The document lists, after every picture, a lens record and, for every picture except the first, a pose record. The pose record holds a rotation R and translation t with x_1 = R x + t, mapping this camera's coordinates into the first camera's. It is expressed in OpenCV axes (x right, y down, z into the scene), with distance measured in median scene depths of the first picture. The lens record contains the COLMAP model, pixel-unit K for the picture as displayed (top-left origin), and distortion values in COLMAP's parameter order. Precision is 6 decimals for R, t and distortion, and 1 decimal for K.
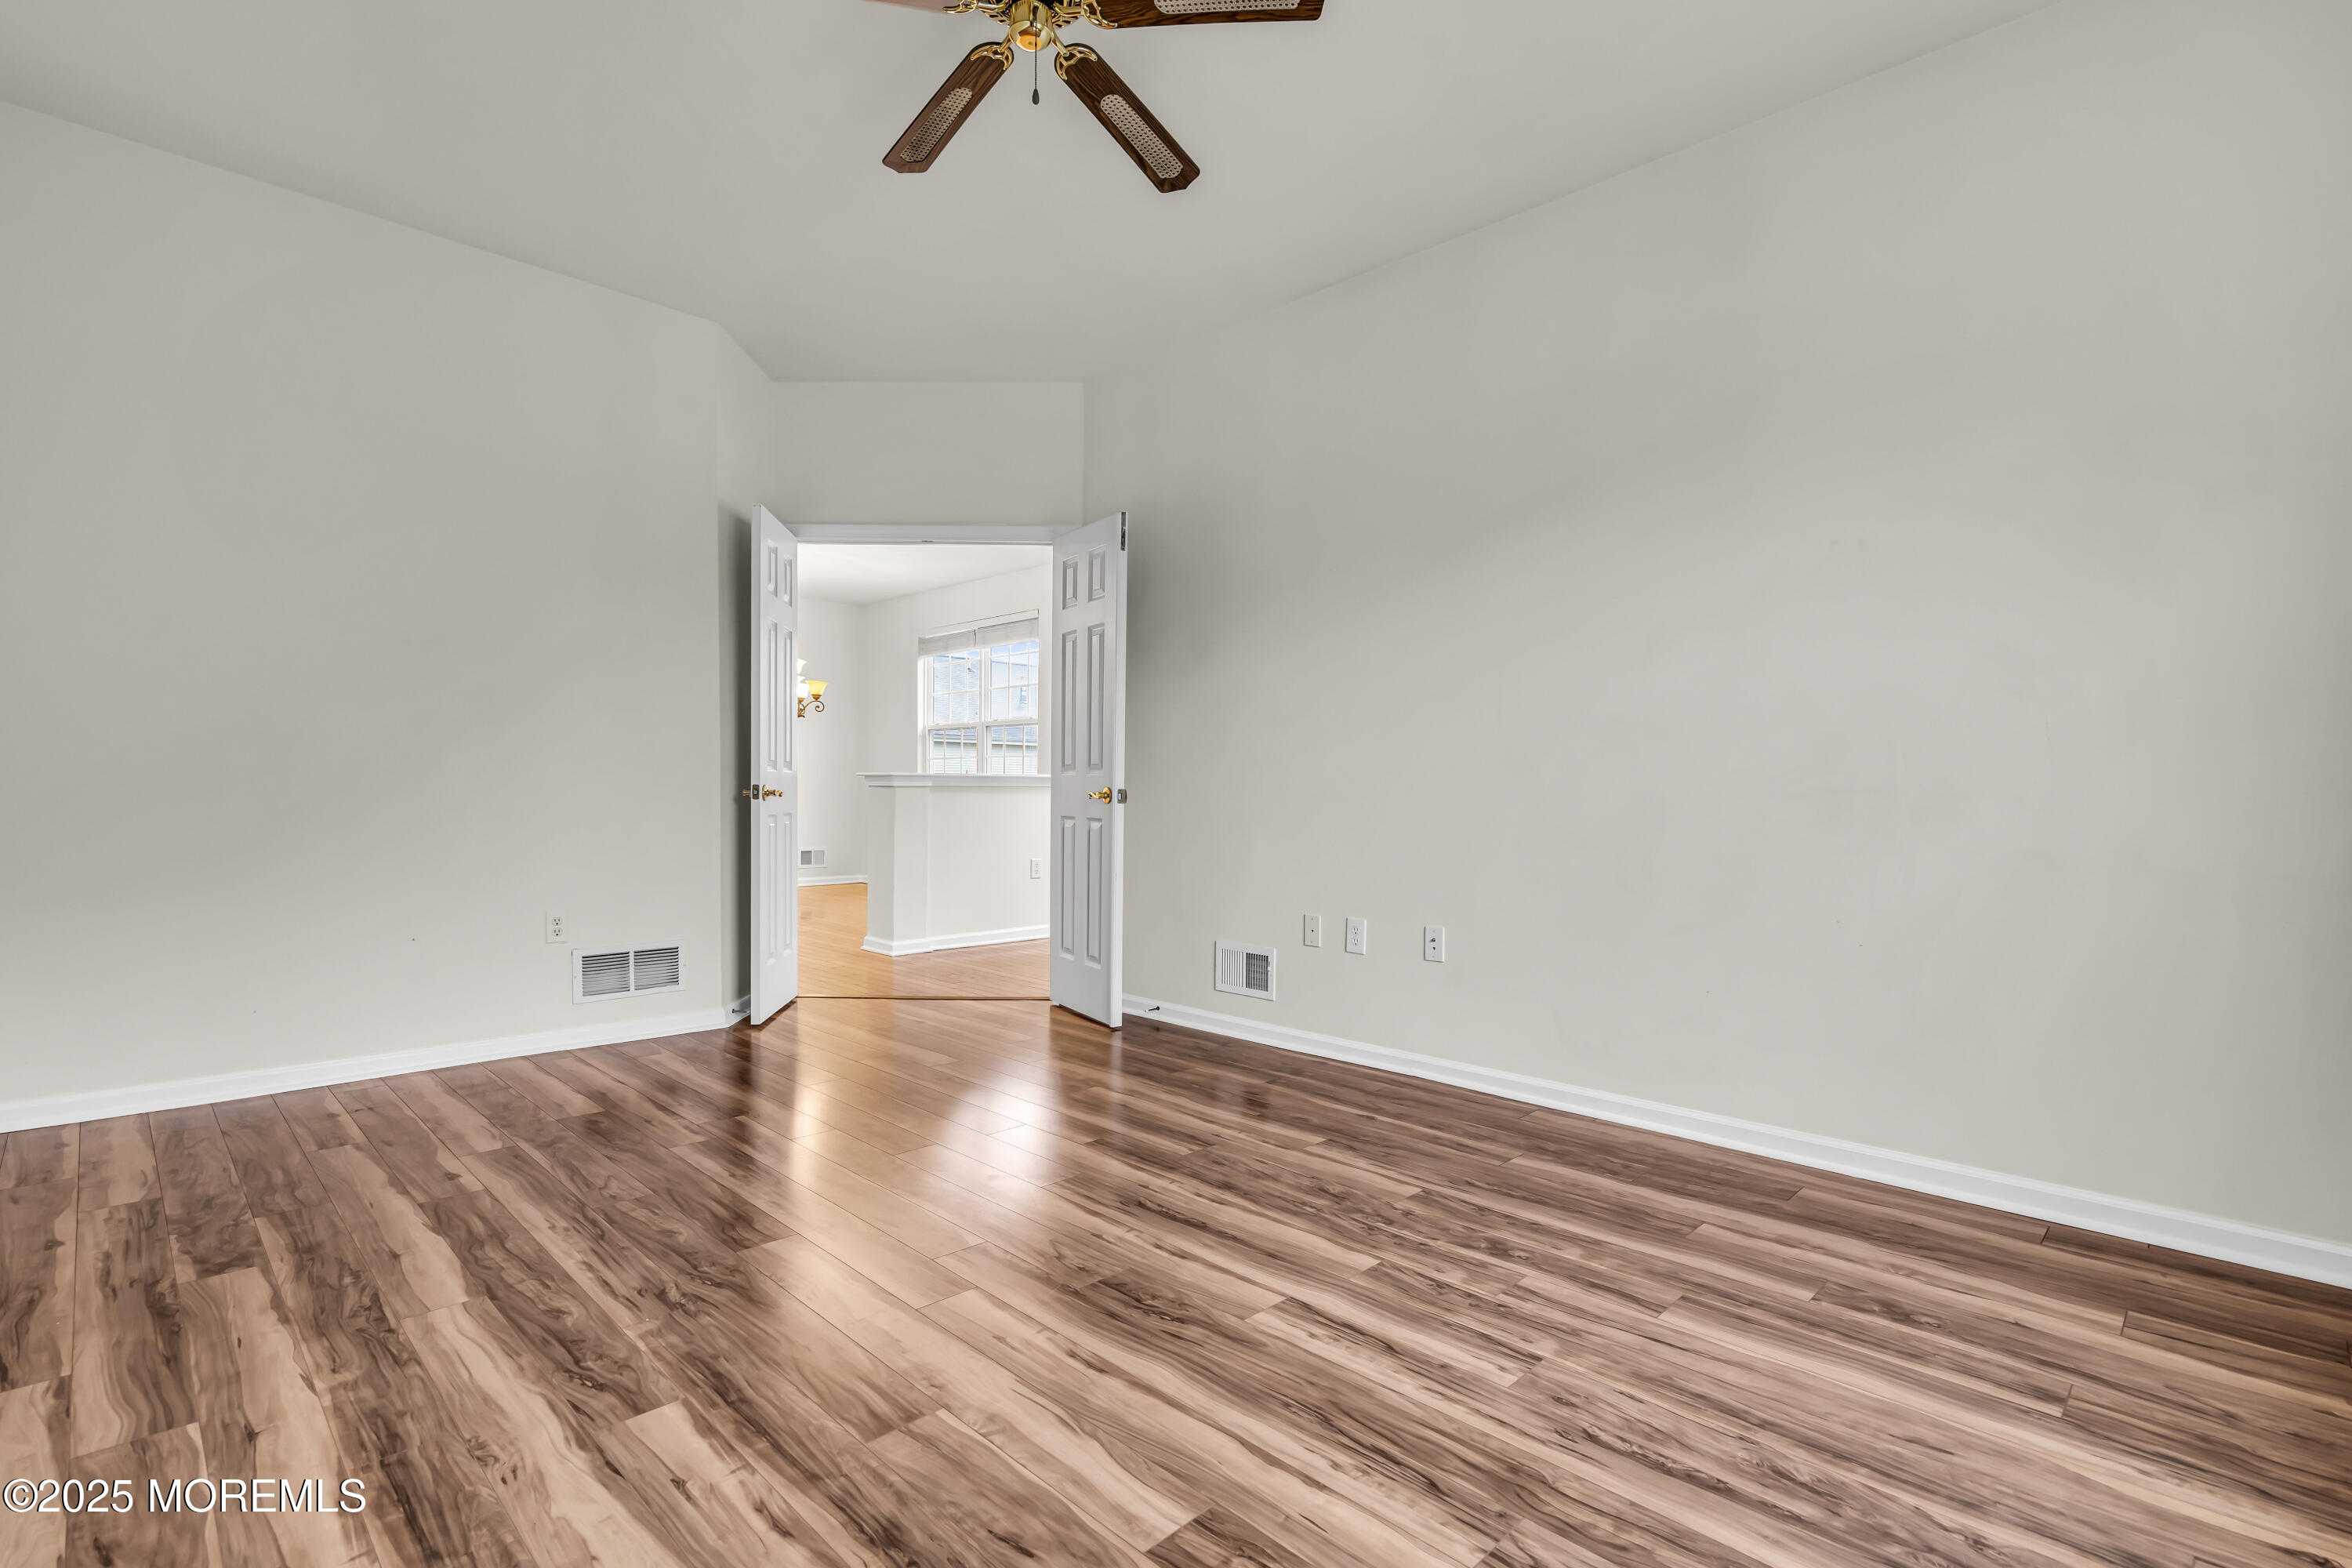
lens RADIAL K [[1068.1, 0, 1173.7], [0, 1068.1, 787.6], [0, 0, 1]] dist [-0.000689, 0.001312]
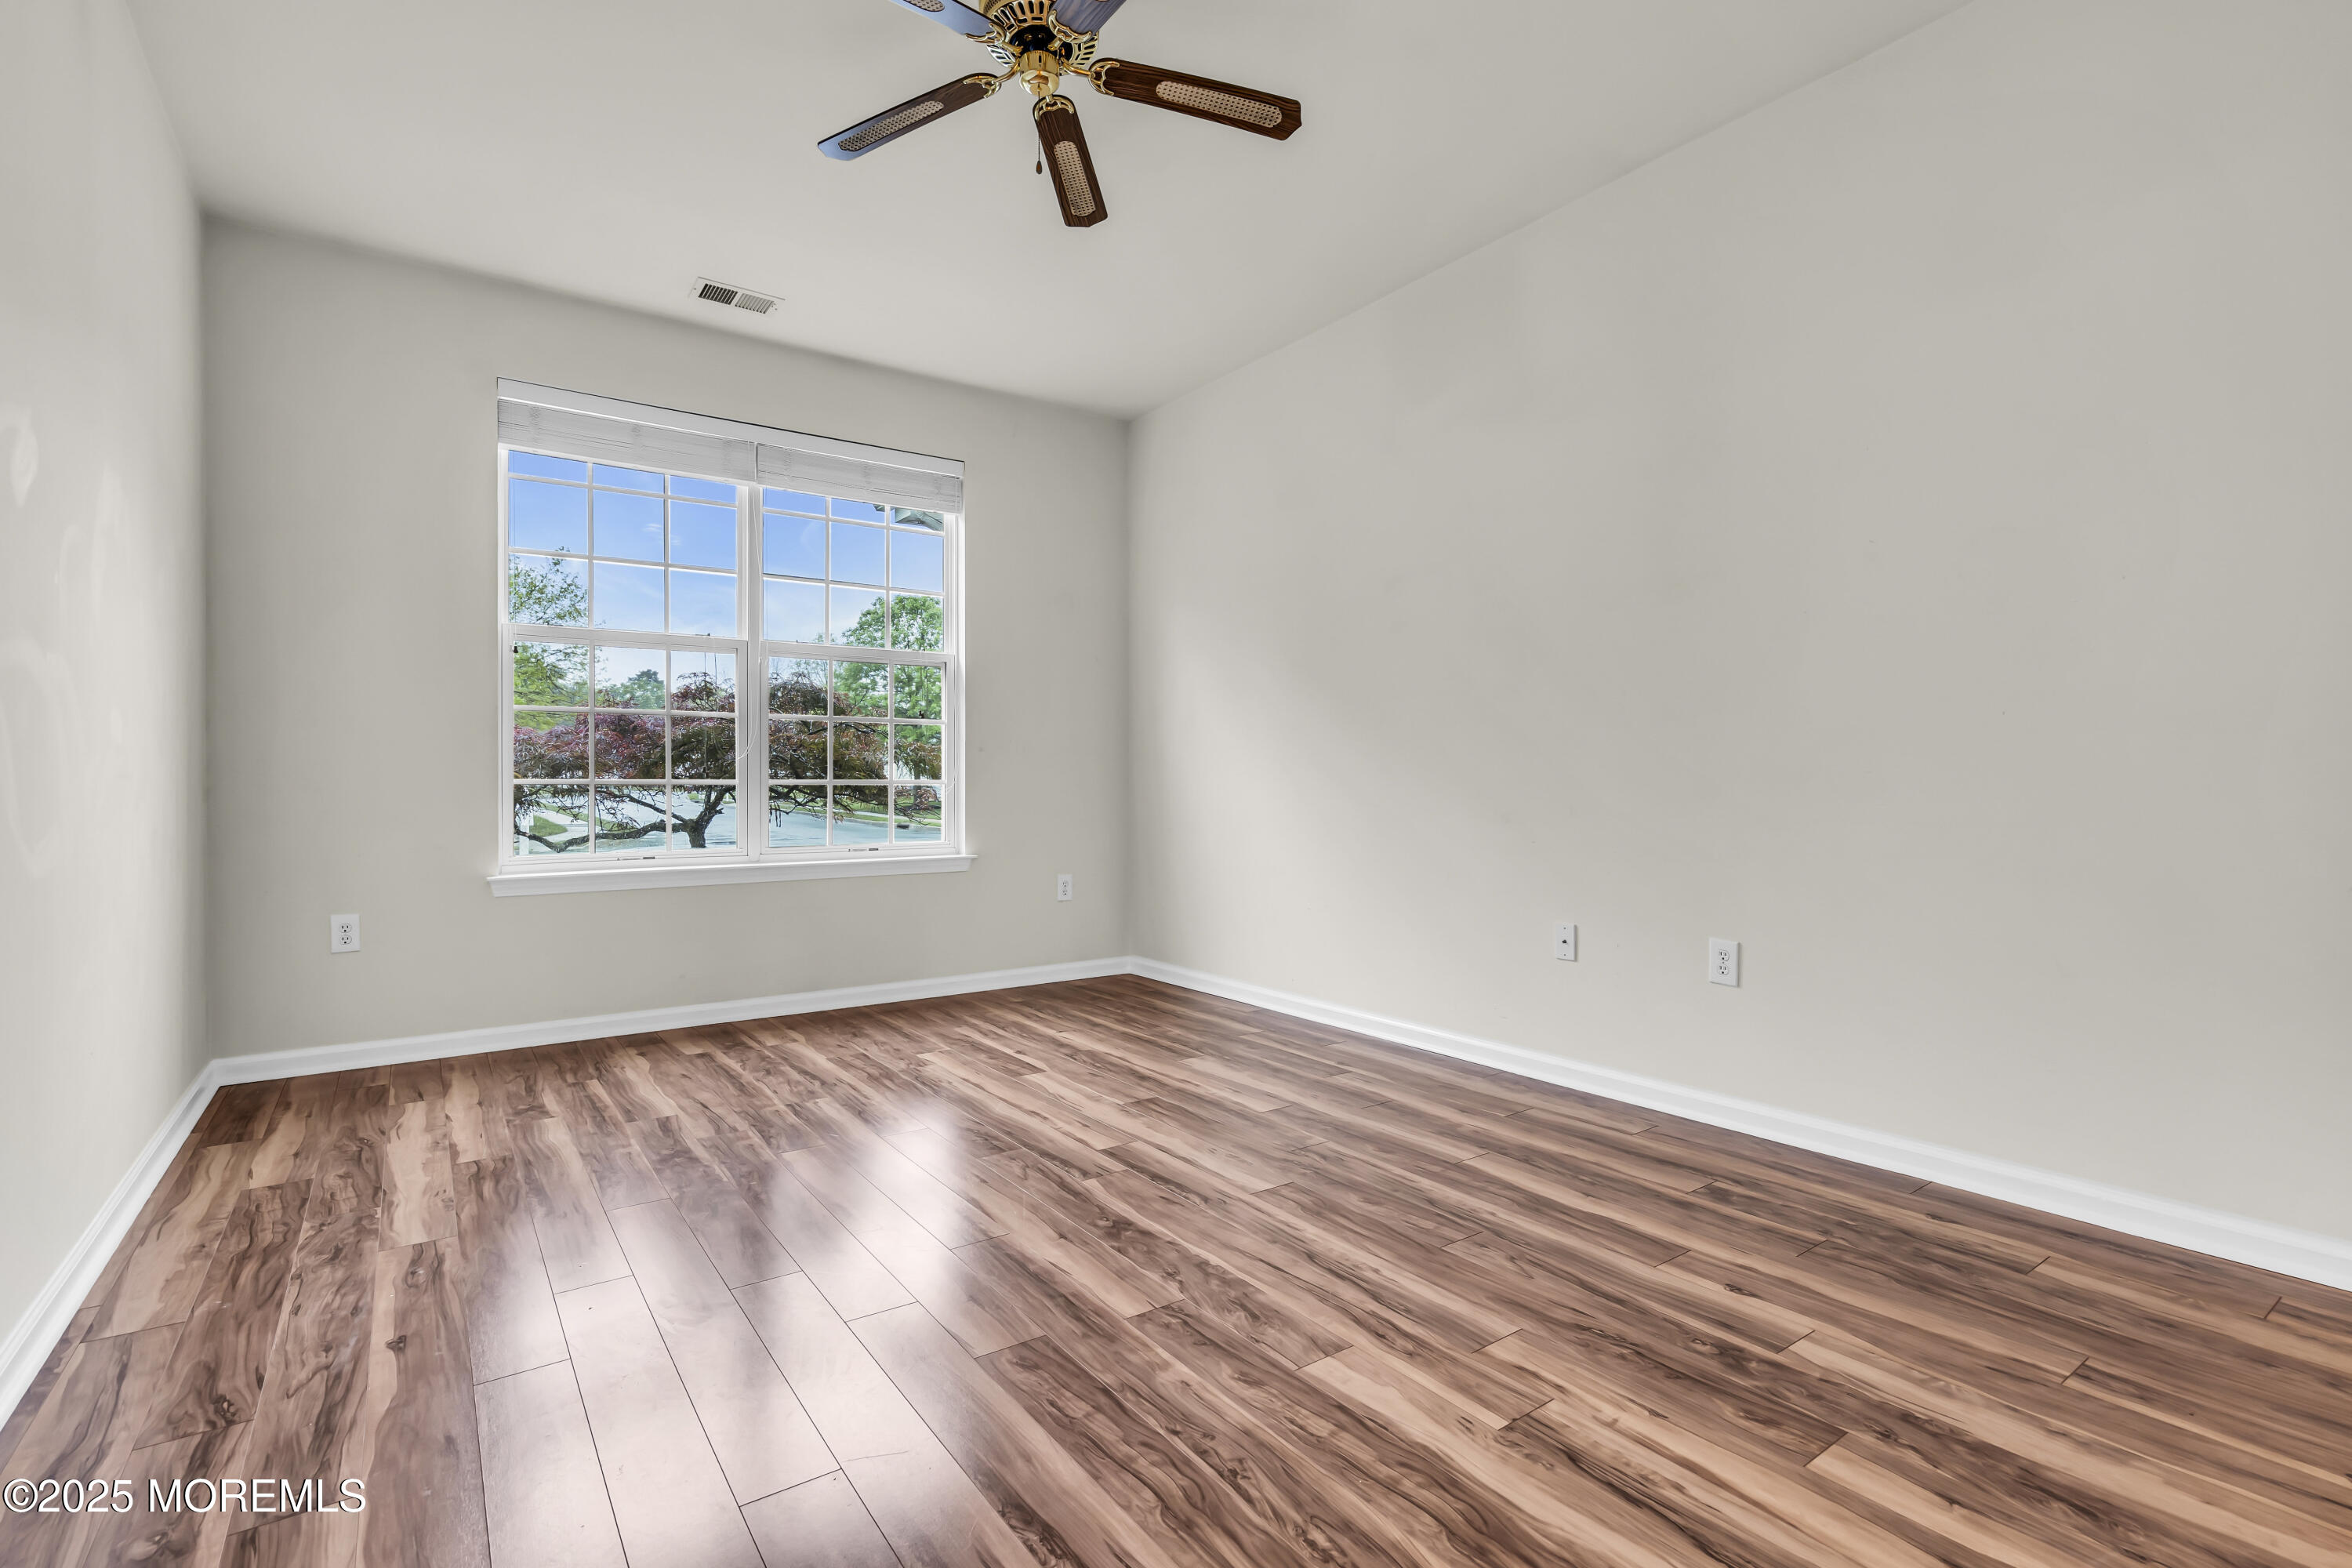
lens RADIAL K [[1068.1, 0, 1173.7], [0, 1068.1, 787.6], [0, 0, 1]] dist [-0.000689, 0.001312]
pose [[-0.985194, -0.007895, 0.171260, -0.491942], [-0.007185, 0.999963, 0.004766, 0.001821], [-0.171291, 0.003465, -0.985214, 2.231589]]
